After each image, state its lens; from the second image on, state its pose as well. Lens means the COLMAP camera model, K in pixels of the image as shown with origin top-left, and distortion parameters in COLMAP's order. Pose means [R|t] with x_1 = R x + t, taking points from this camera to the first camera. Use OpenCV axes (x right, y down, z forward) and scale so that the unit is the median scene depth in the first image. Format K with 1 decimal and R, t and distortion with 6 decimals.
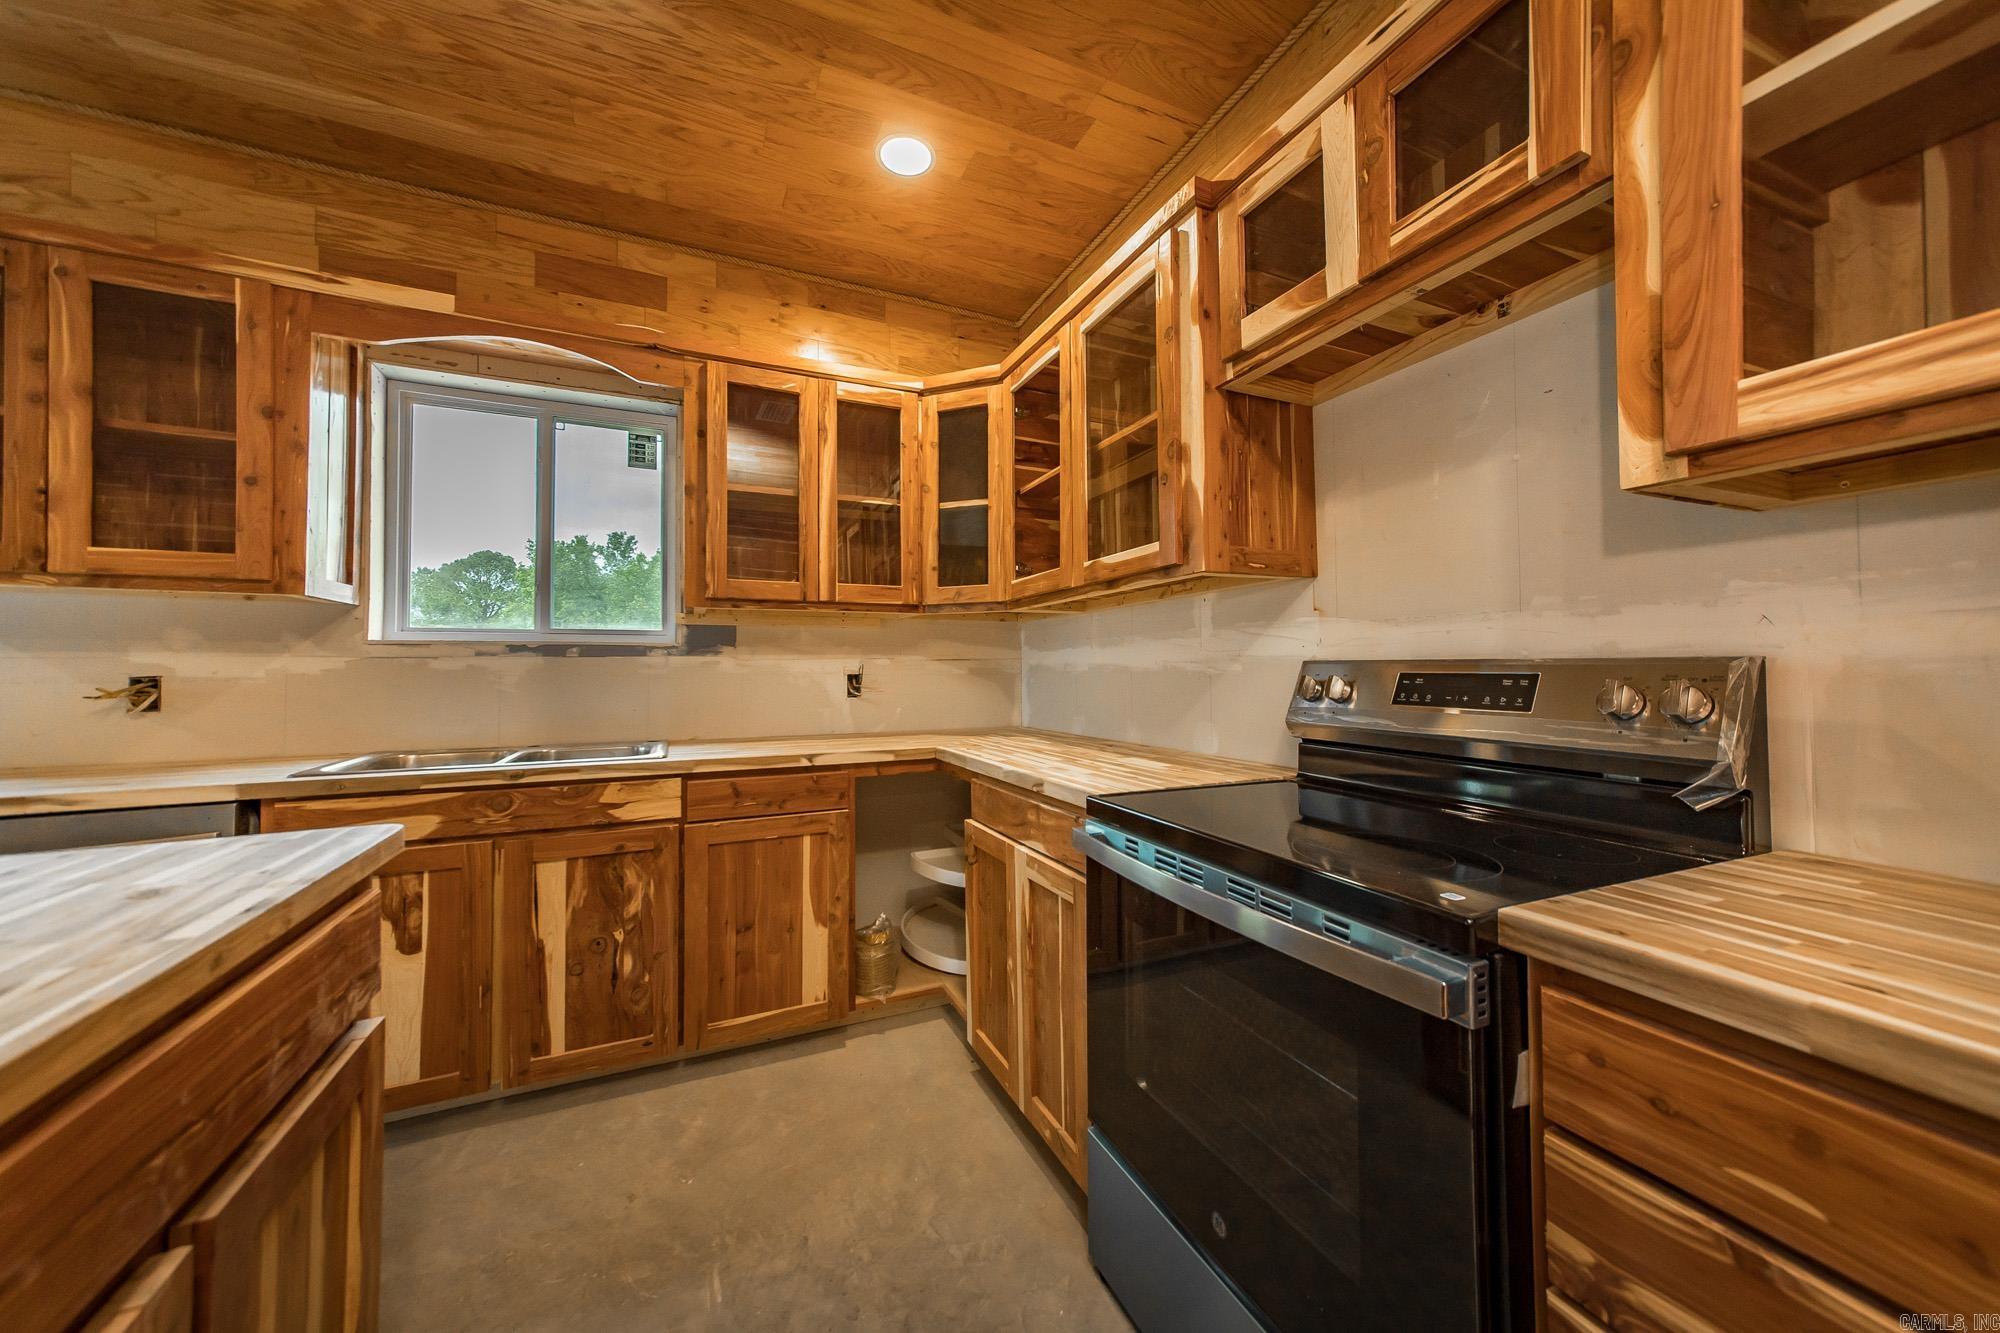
lens RADIAL K [[692.0, 0, 1001.8], [0, 692.0, 654.1], [0, 0, 1]] dist [0.000882, 0.000070]
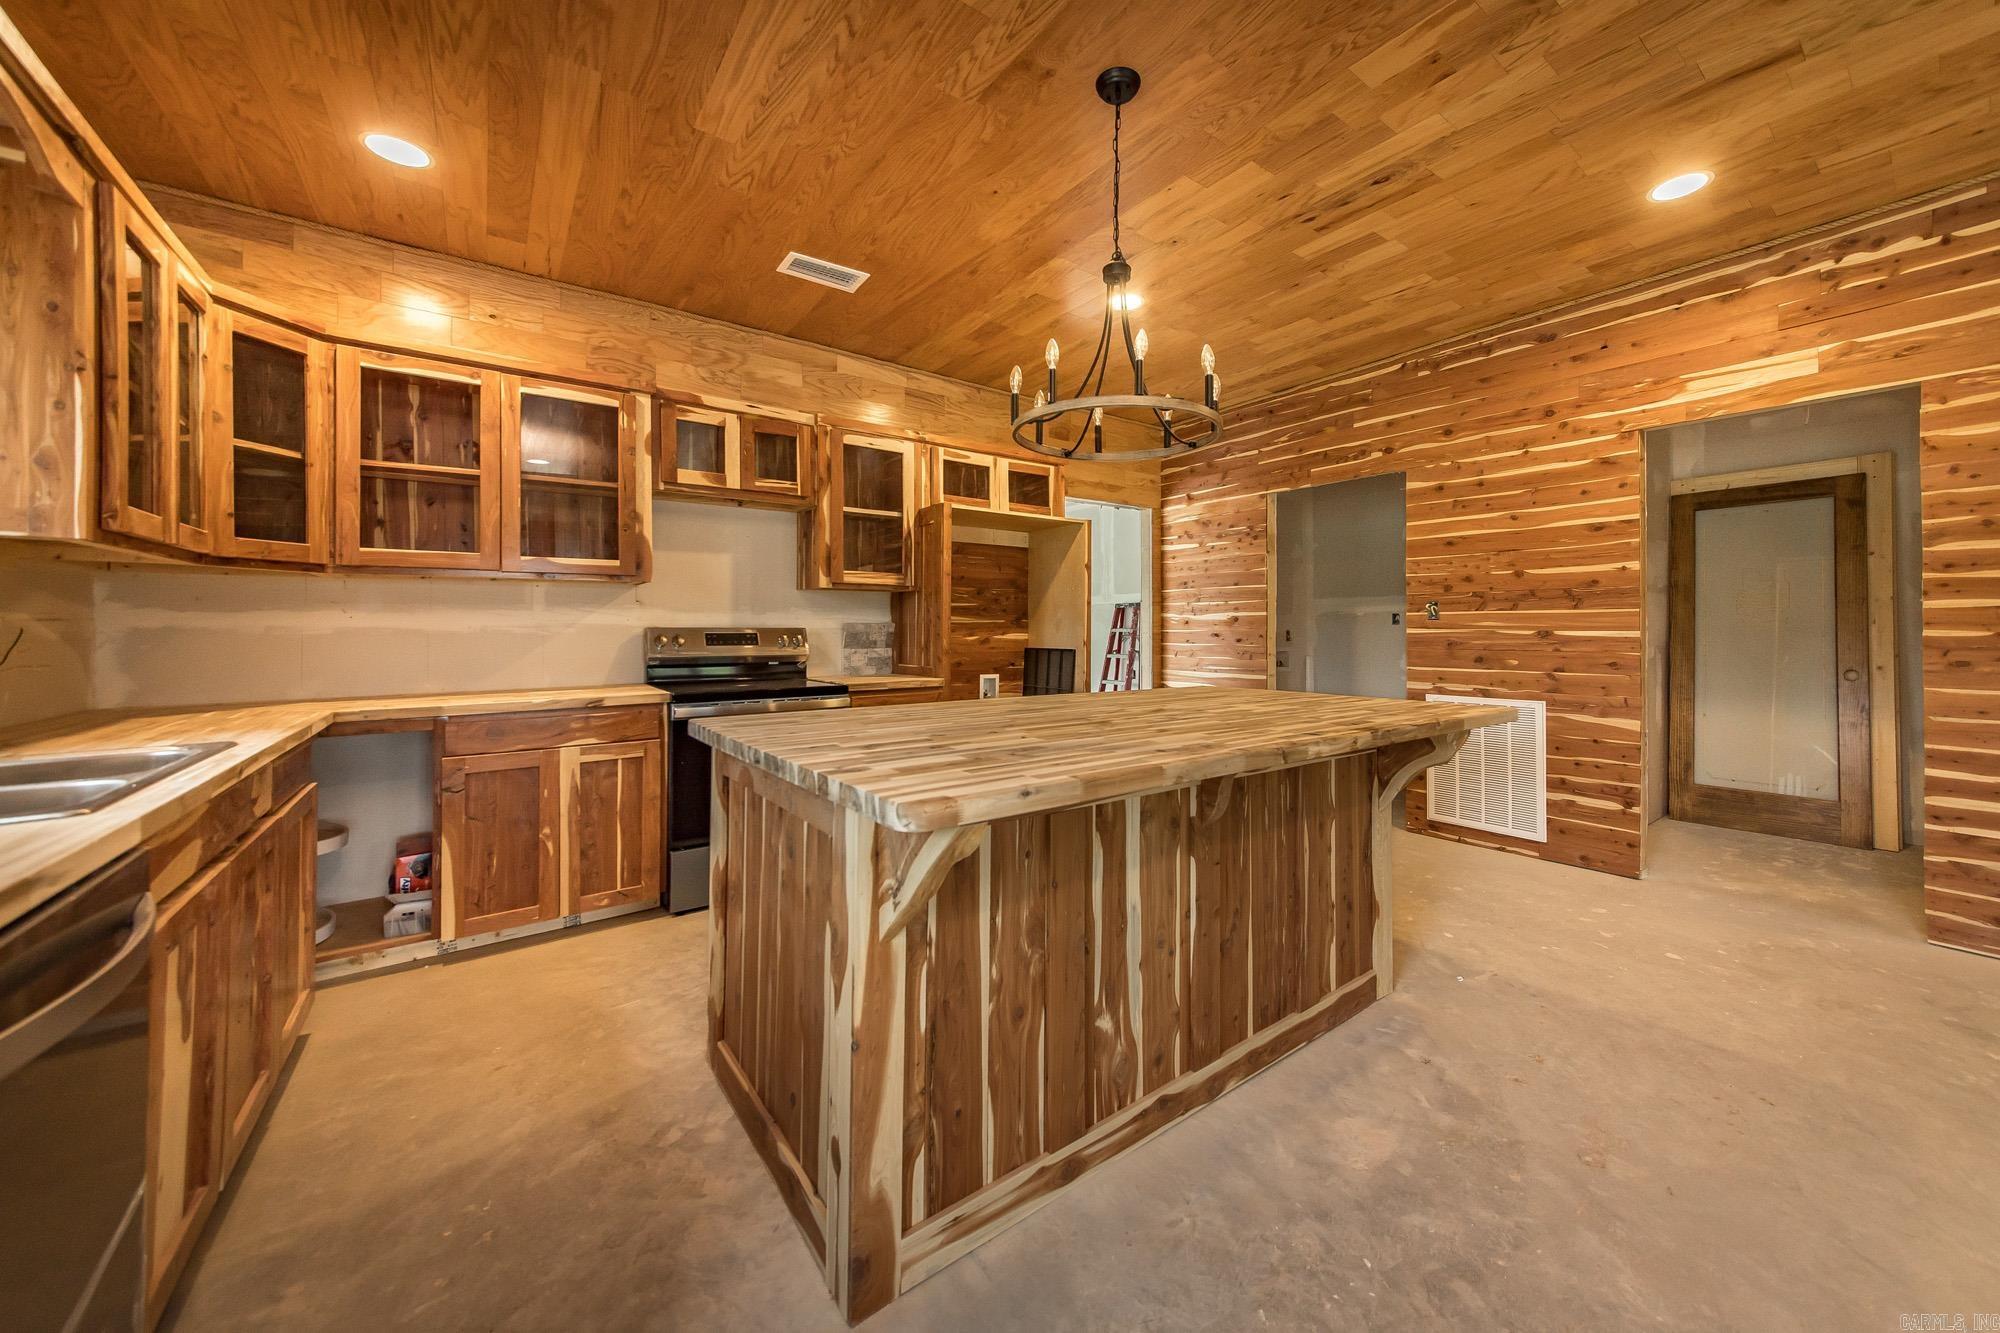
lens RADIAL K [[727.1, 0, 1056.2], [0, 727.1, 618.1], [0, 0, 1]] dist [0.003021, 0.000093]
pose [[-0.224650, 0.018868, 0.974257, -1.495712], [-0.018386, 0.999552, -0.023598, 0.008275], [-0.974266, -0.023214, -0.224203, 0.250022]]
